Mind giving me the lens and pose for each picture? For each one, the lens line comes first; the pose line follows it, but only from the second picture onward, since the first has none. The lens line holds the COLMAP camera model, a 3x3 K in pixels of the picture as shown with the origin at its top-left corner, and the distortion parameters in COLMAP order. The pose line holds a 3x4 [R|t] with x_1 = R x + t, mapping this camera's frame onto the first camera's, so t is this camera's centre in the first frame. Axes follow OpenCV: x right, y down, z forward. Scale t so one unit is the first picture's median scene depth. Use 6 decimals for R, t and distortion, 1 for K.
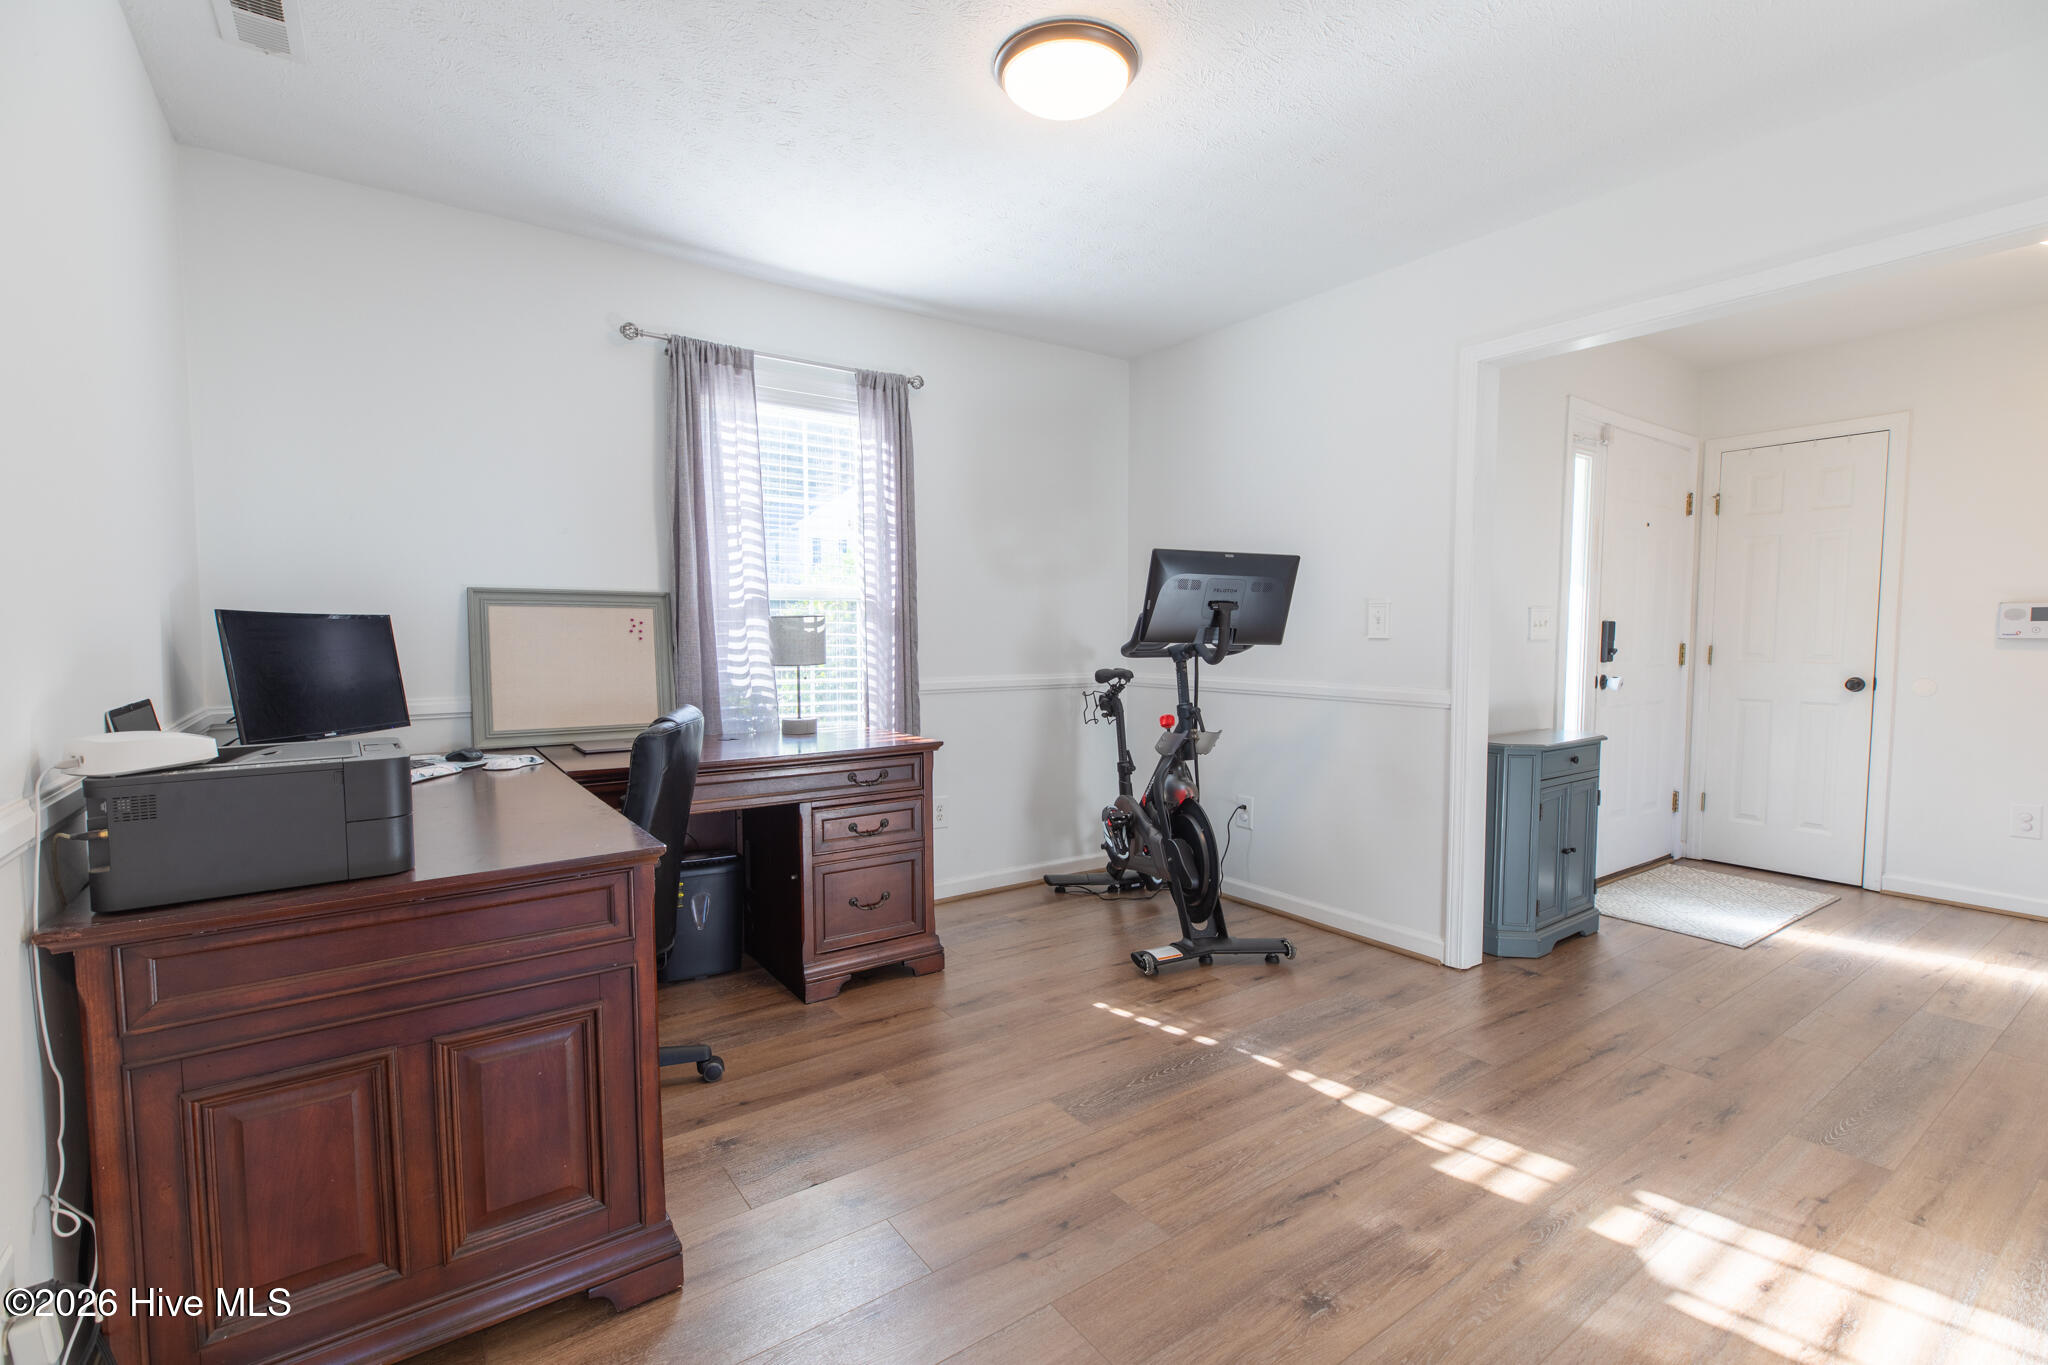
lens RADIAL K [[930.3, 0, 1012.5], [0, 930.3, 686.6], [0, 0, 1]] dist [0.001327, 0.002726]
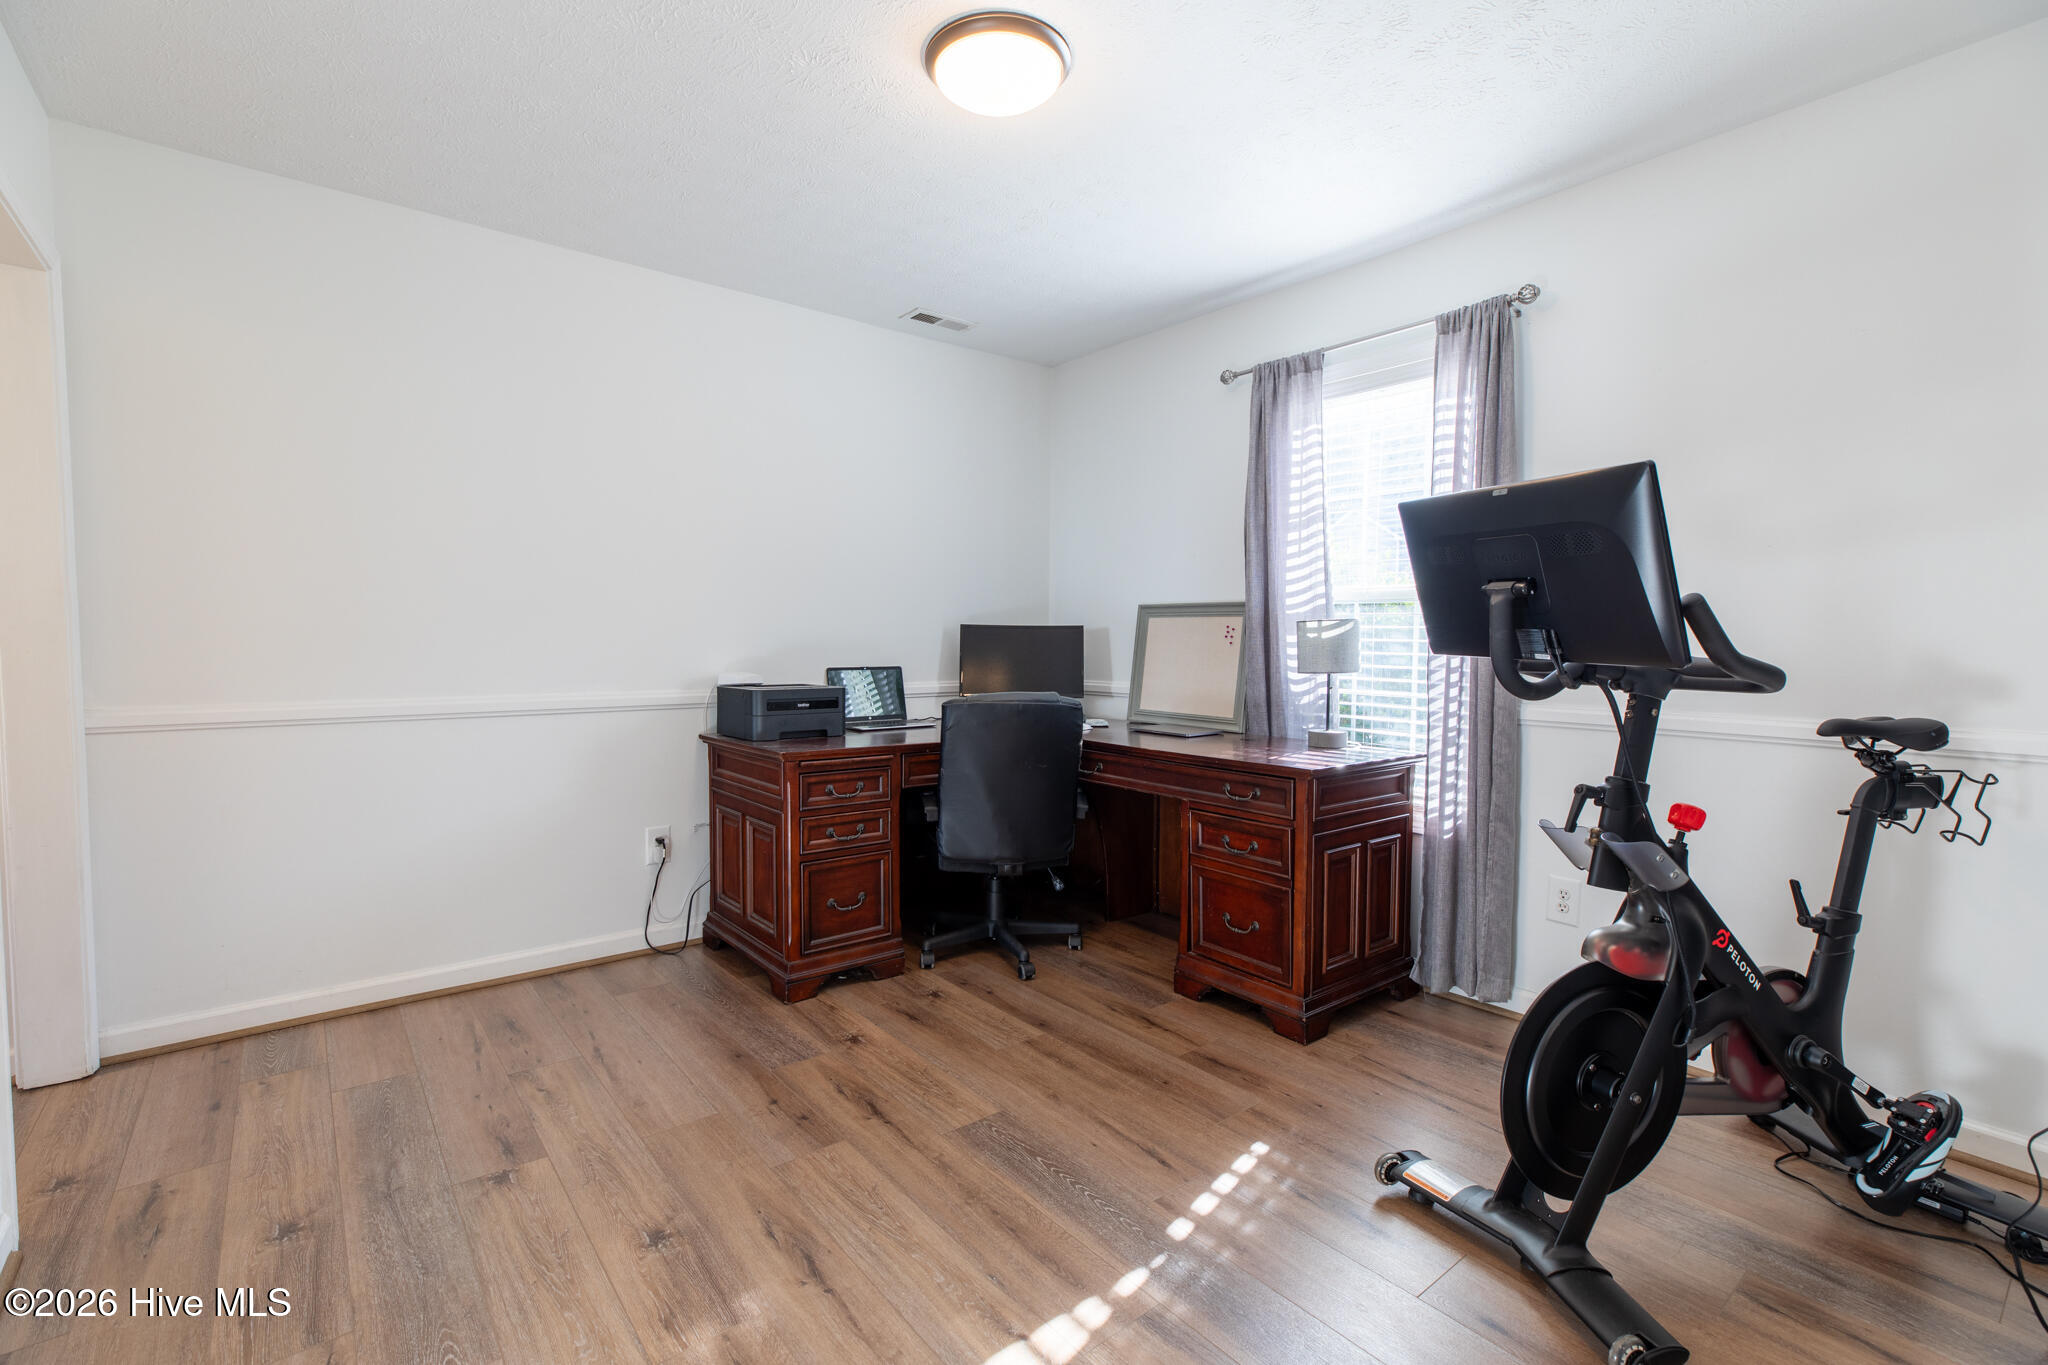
lens RADIAL K [[930.3, 0, 1011.0], [0, 930.3, 685.4], [0, 0, 1]] dist [0.001327, 0.002726]
pose [[0.034753, 0.051567, -0.998065, 0.826534], [-0.064526, 0.996700, 0.049249, -0.043897], [0.997311, 0.062689, 0.037966, 0.781755]]
